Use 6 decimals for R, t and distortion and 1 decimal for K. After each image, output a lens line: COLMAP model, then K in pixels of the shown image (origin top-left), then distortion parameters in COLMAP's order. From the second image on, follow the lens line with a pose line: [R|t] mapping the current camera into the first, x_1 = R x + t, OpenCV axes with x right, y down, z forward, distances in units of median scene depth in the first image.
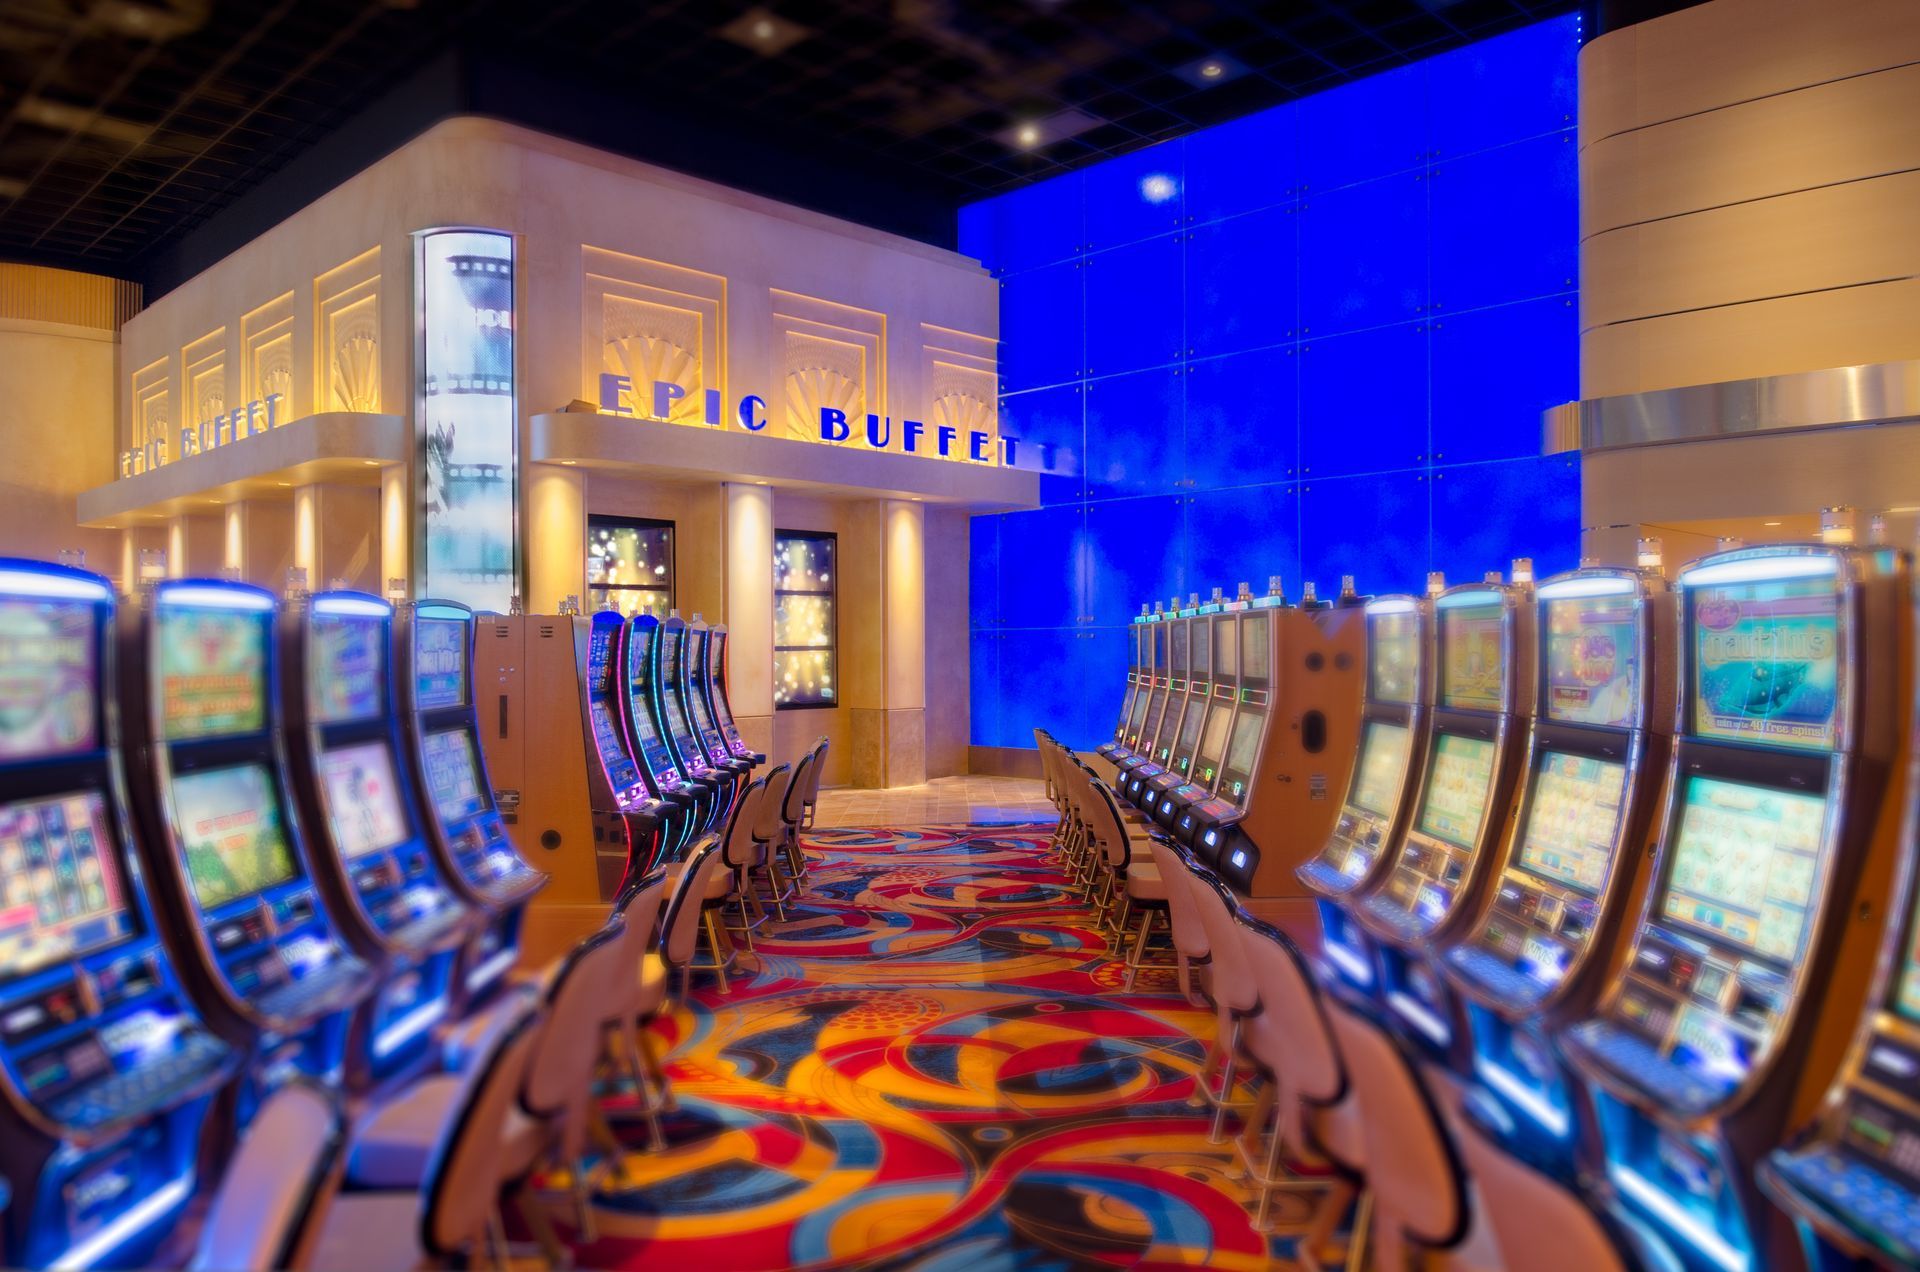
lens RADIAL K [[1515.3, 0, 953.3], [0, 1515.3, 638.7], [0, 0, 1]] dist [0.002580, -0.000389]
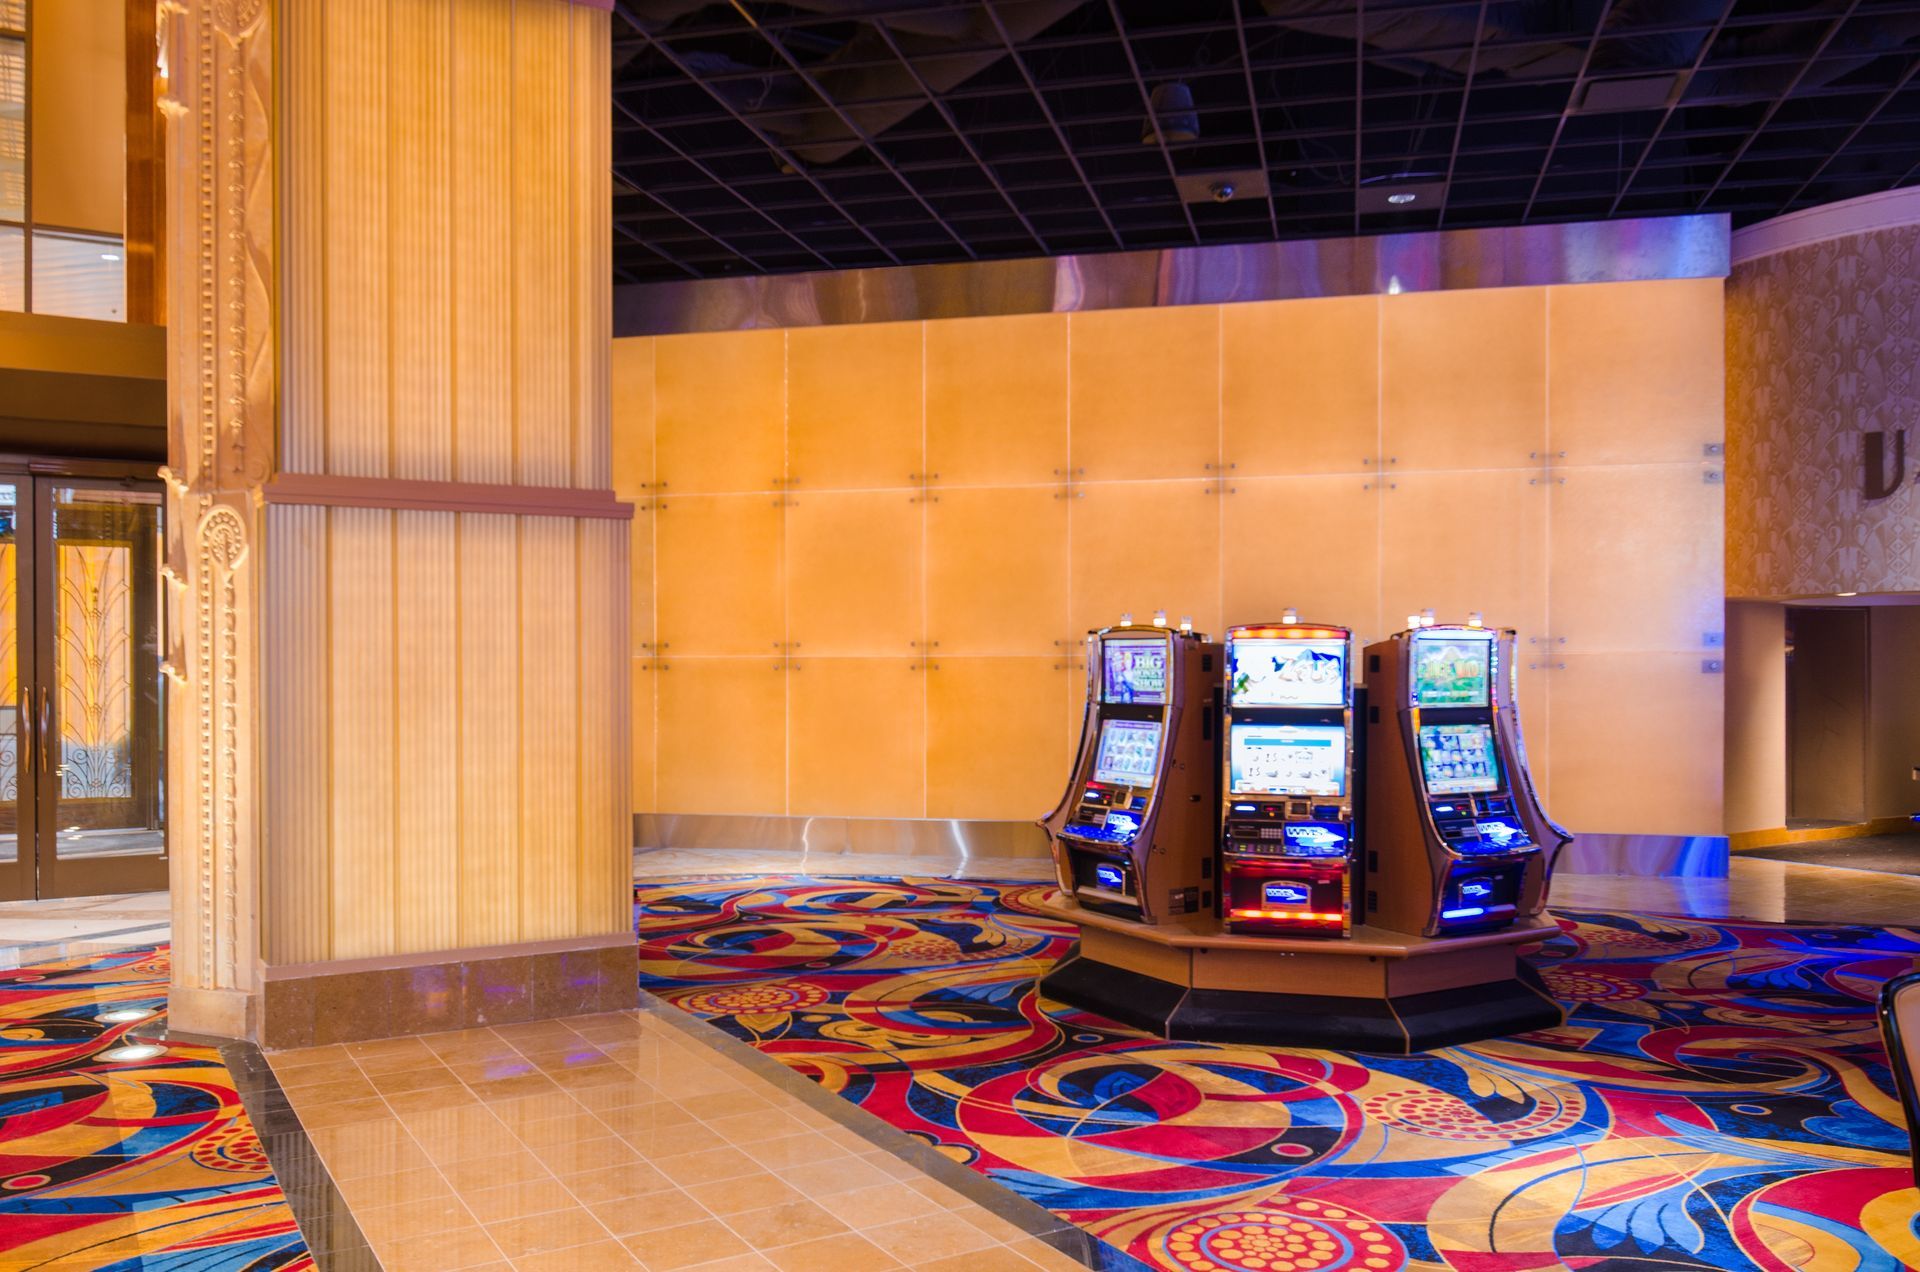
lens RADIAL K [[1515.3, 0, 962.1], [0, 1515.3, 644.5], [0, 0, 1]] dist [0.002580, -0.000389]
pose [[-0.874716, 0.006515, -0.484592, 0.573785], [0.012707, 0.999874, -0.009494, -0.003188], [0.484470, -0.014463, -0.874689, 1.591759]]
